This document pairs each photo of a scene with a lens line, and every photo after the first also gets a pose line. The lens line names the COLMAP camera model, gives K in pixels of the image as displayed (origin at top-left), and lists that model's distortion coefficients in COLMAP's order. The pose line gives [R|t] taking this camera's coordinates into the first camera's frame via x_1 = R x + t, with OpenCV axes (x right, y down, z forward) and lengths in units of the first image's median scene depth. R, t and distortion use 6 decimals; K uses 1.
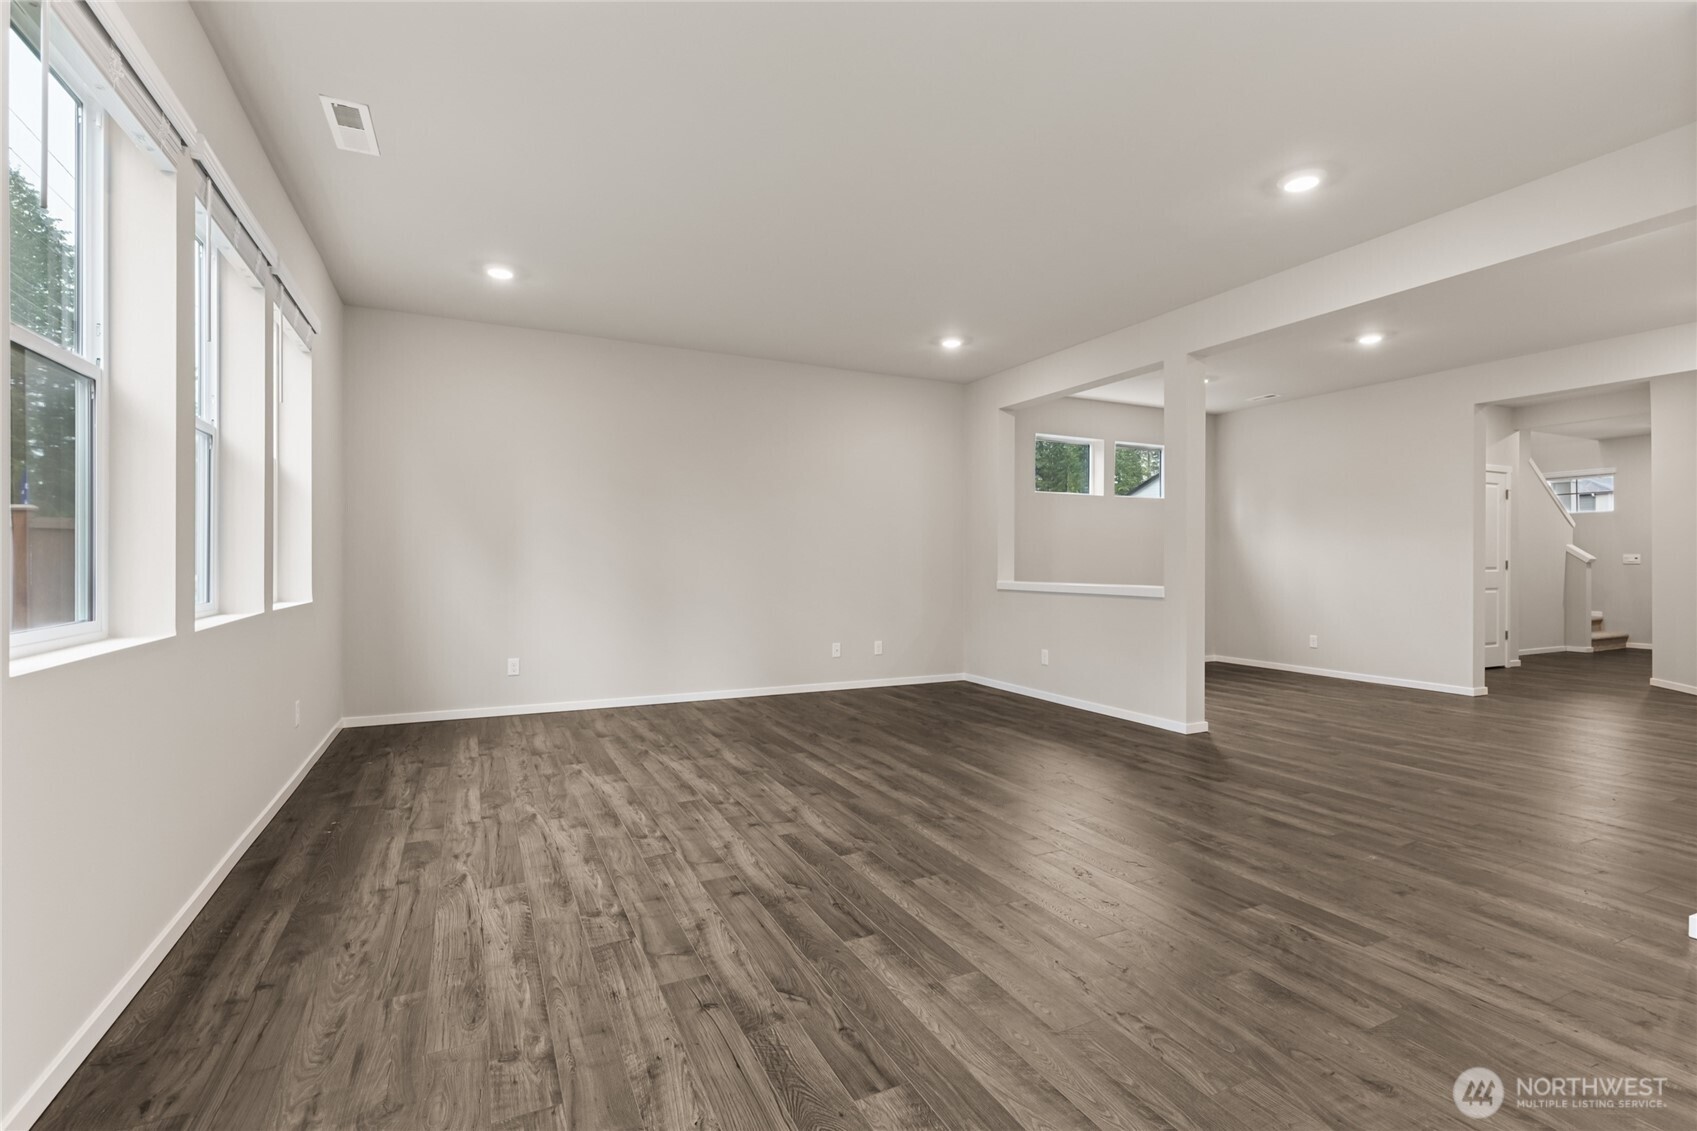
lens RADIAL K [[782.2, 0, 894.8], [0, 782.2, 563.1], [0, 0, 1]] dist [0.009246, -0.000206]
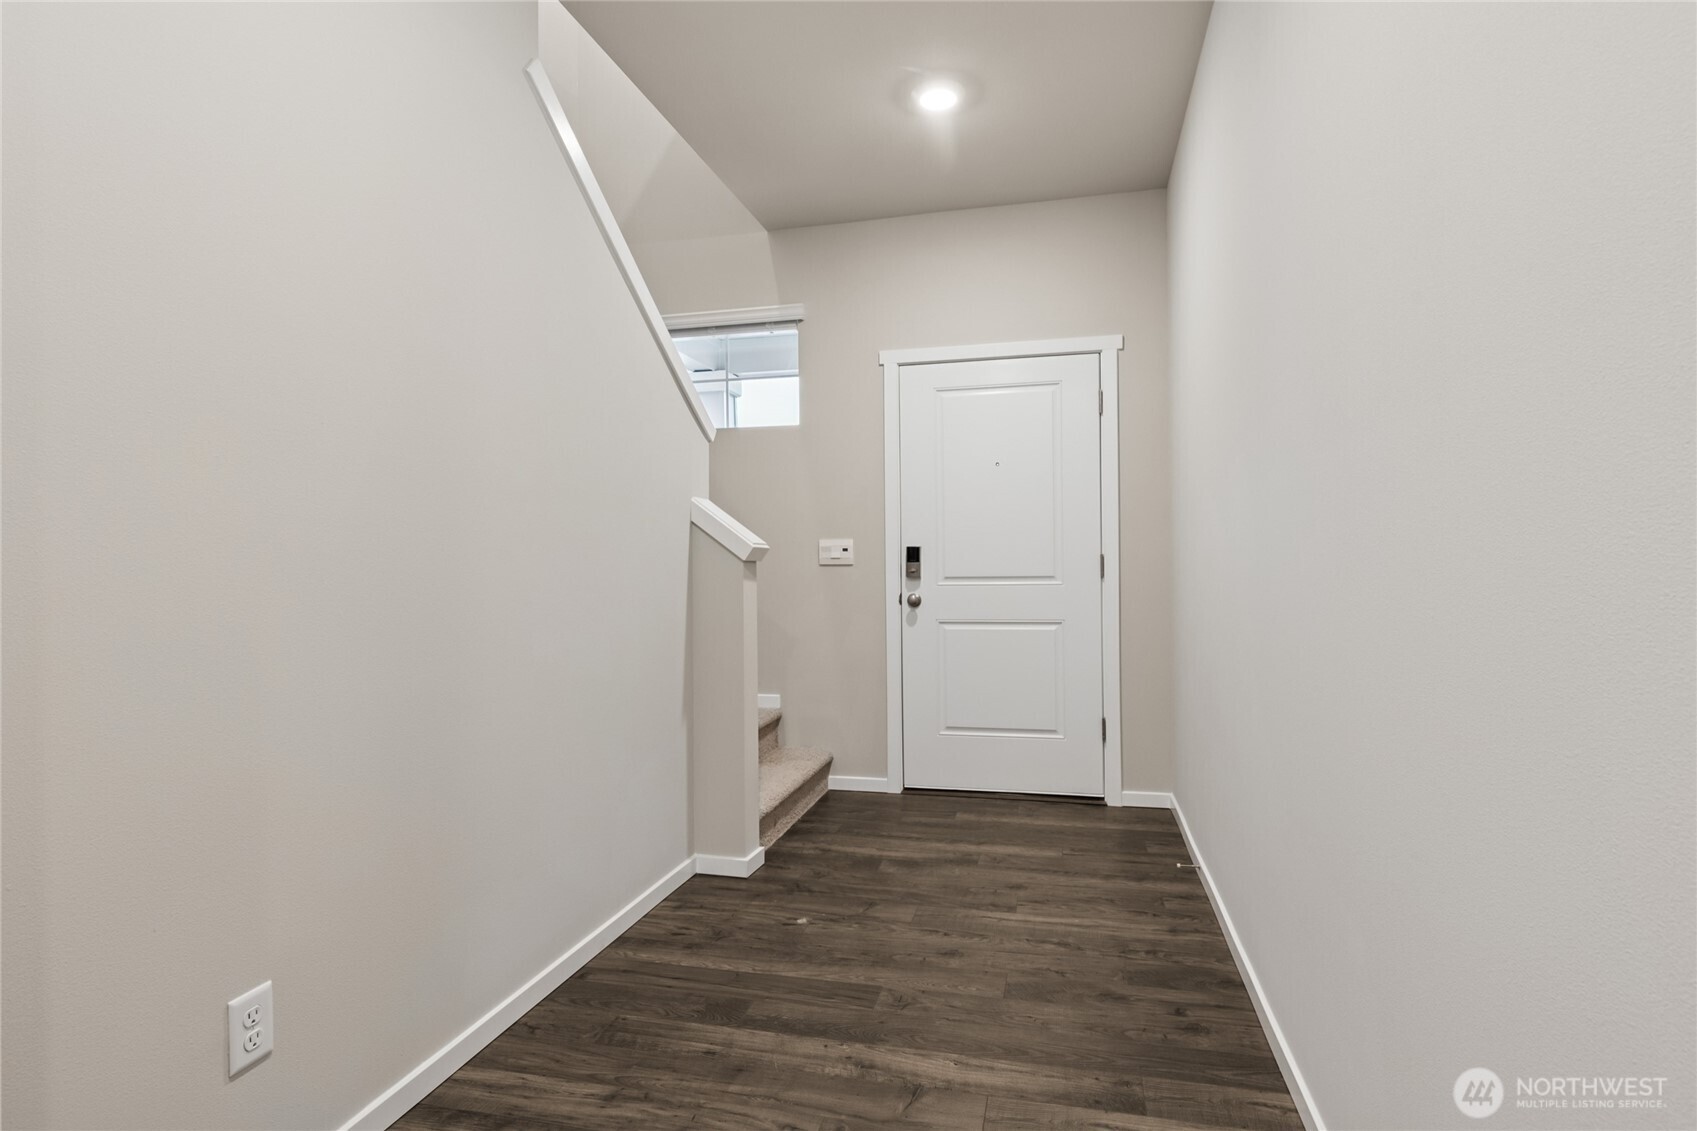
lens RADIAL K [[801.2, 0, 849.3], [0, 801.2, 546.4], [0, 0, 1]] dist [0.000780, -0.000181]
pose [[0.669420, 0.009940, 0.742818, 0.669524], [0.015338, 0.999512, -0.027198, 0.003017], [-0.742726, 0.029601, 0.668941, 0.756095]]
